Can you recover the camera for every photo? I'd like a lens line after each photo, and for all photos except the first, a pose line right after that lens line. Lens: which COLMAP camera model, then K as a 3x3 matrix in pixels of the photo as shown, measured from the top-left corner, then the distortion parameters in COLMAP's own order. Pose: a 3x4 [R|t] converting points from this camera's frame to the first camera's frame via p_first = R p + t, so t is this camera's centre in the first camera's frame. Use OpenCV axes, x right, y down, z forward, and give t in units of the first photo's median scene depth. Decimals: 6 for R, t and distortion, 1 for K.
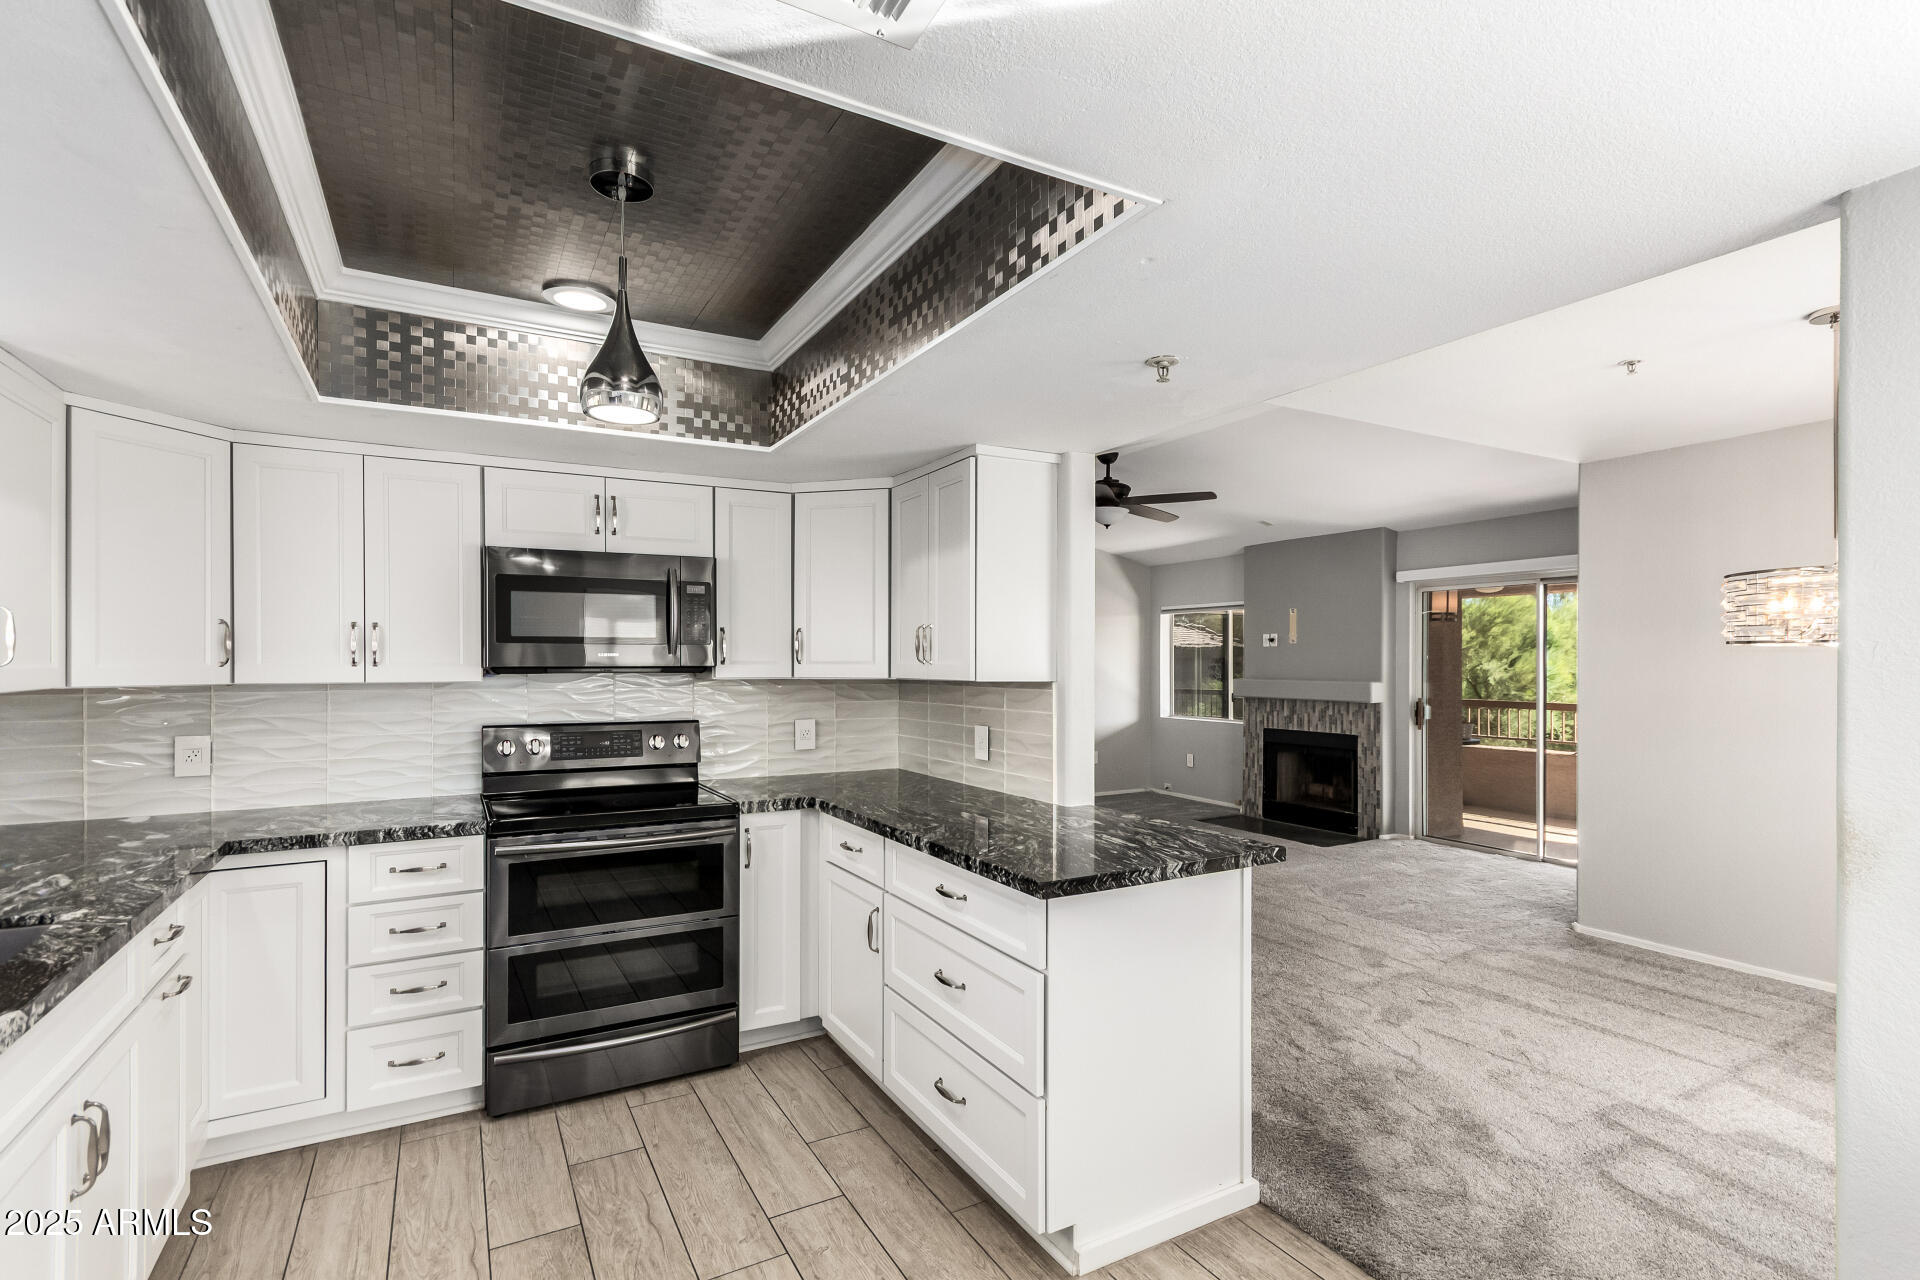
lens RADIAL K [[901.6, 0, 931.1], [0, 901.6, 664.2], [0, 0, 1]] dist [0.006197, 0.002101]
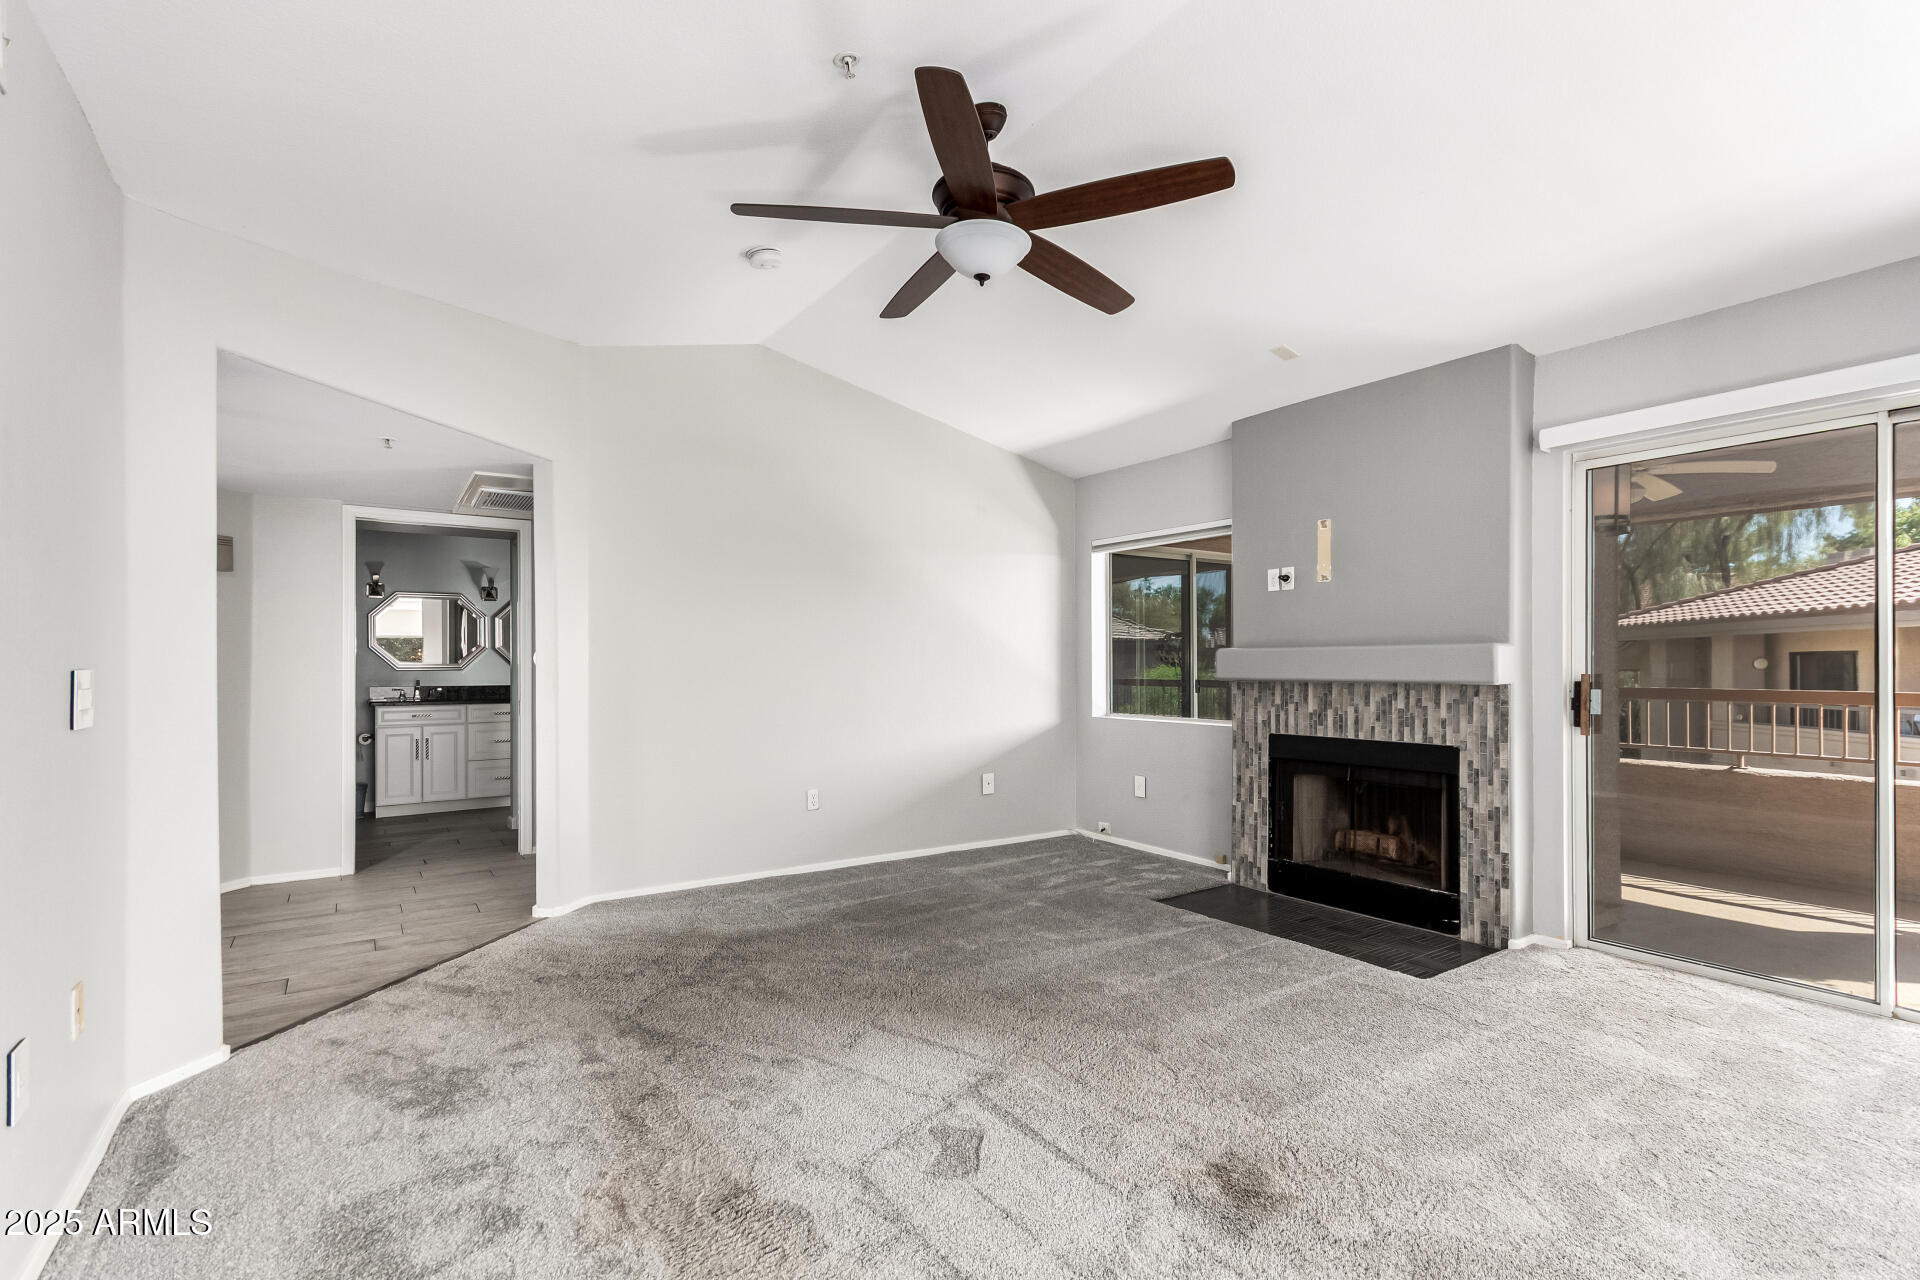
lens RADIAL K [[901.6, 0, 967.5], [0, 901.6, 661.3], [0, 0, 1]] dist [0.006197, 0.002101]
pose [[0.993395, -0.002875, 0.114710, 0.192087], [0.003619, 0.999974, -0.006280, 0.047371], [-0.114689, 0.006654, 0.993379, 0.772134]]
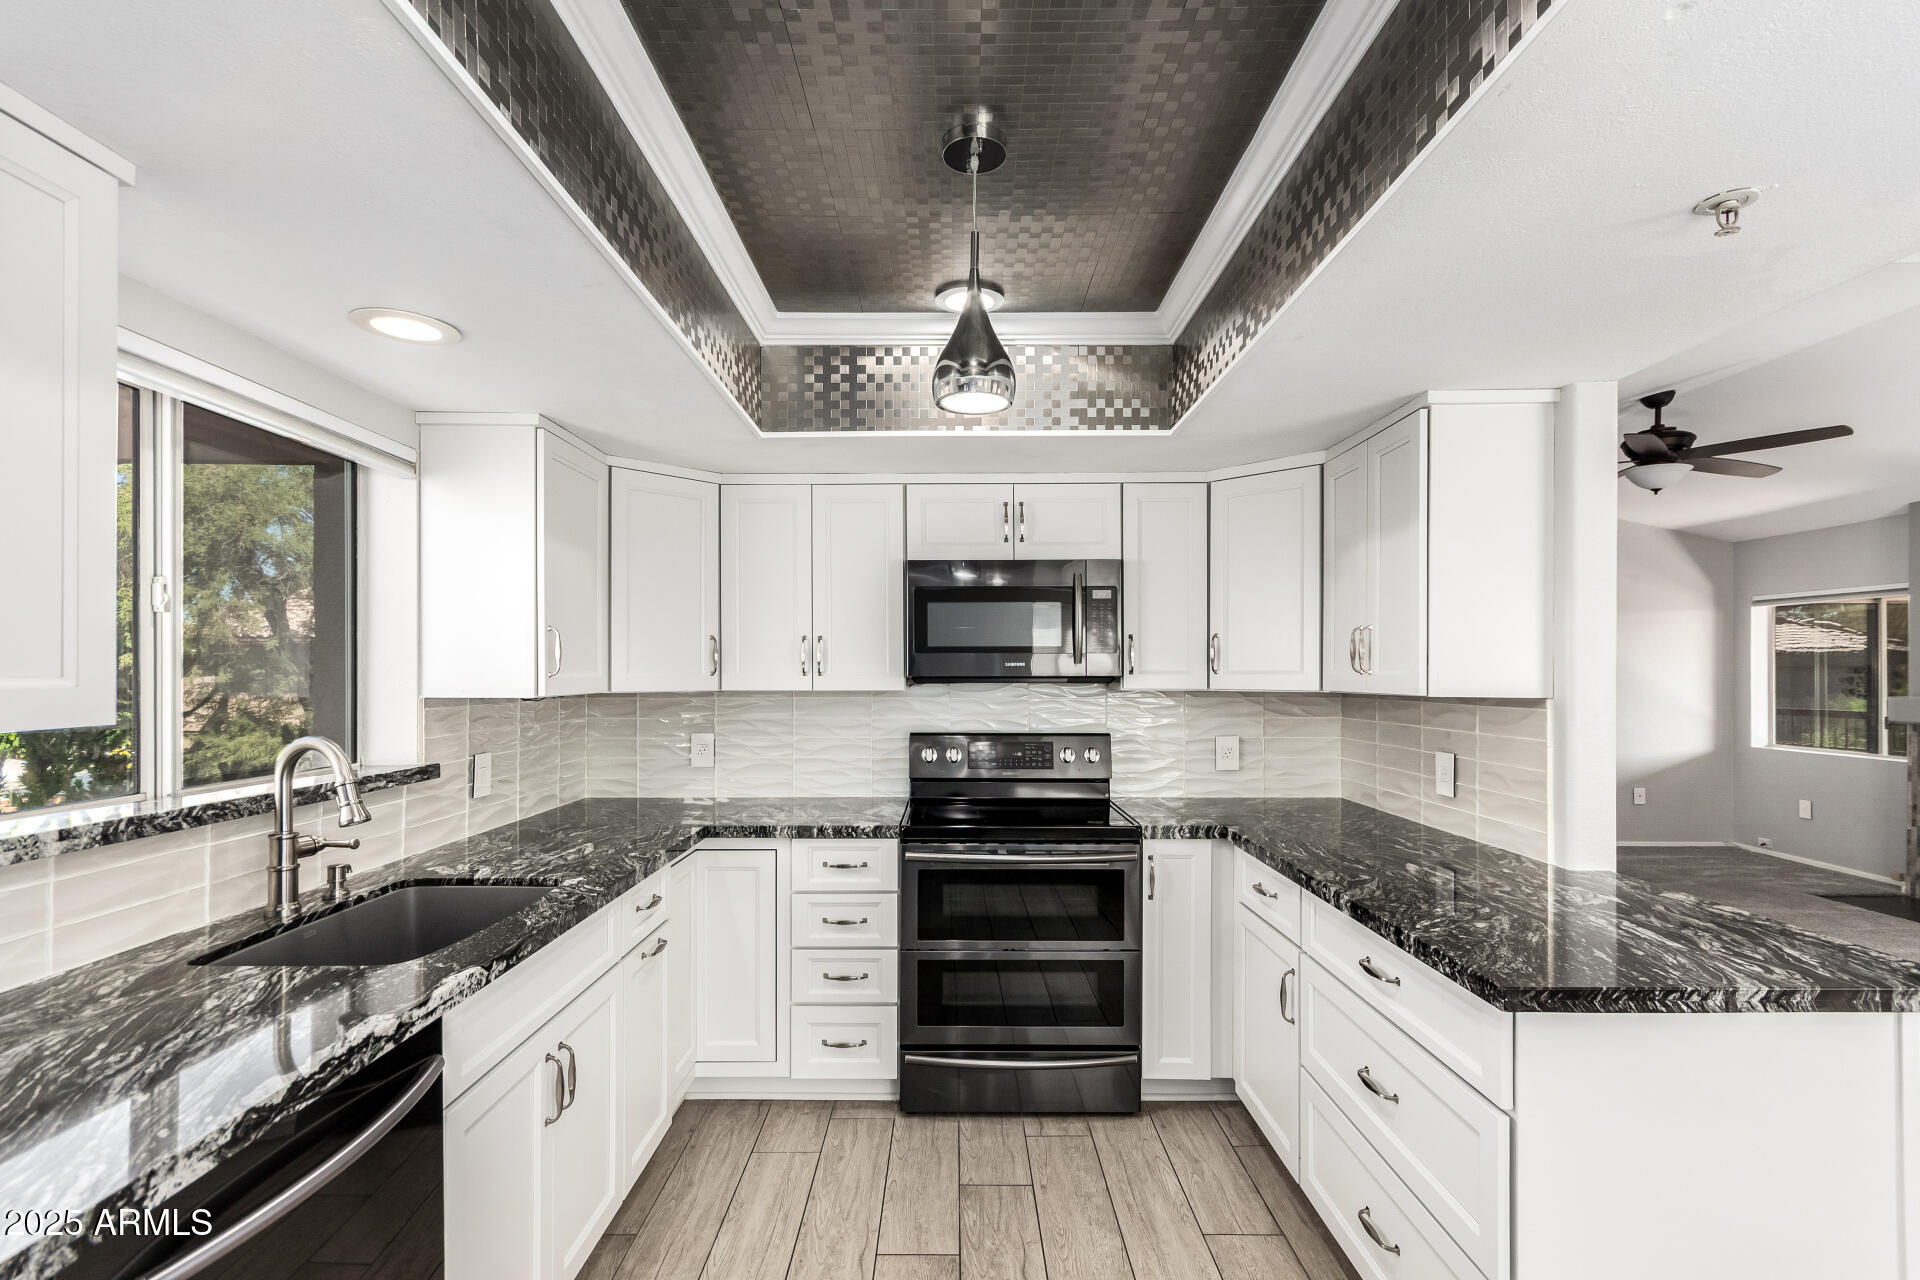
lens RADIAL K [[901.6, 0, 961.4], [0, 901.6, 672.3], [0, 0, 1]] dist [0.006197, 0.002101]
pose [[0.889888, 0.000364, -0.456180, 0.040068], [-0.001095, 0.999999, -0.001338, -0.000410], [0.456179, 0.001690, 0.889887, 0.106259]]
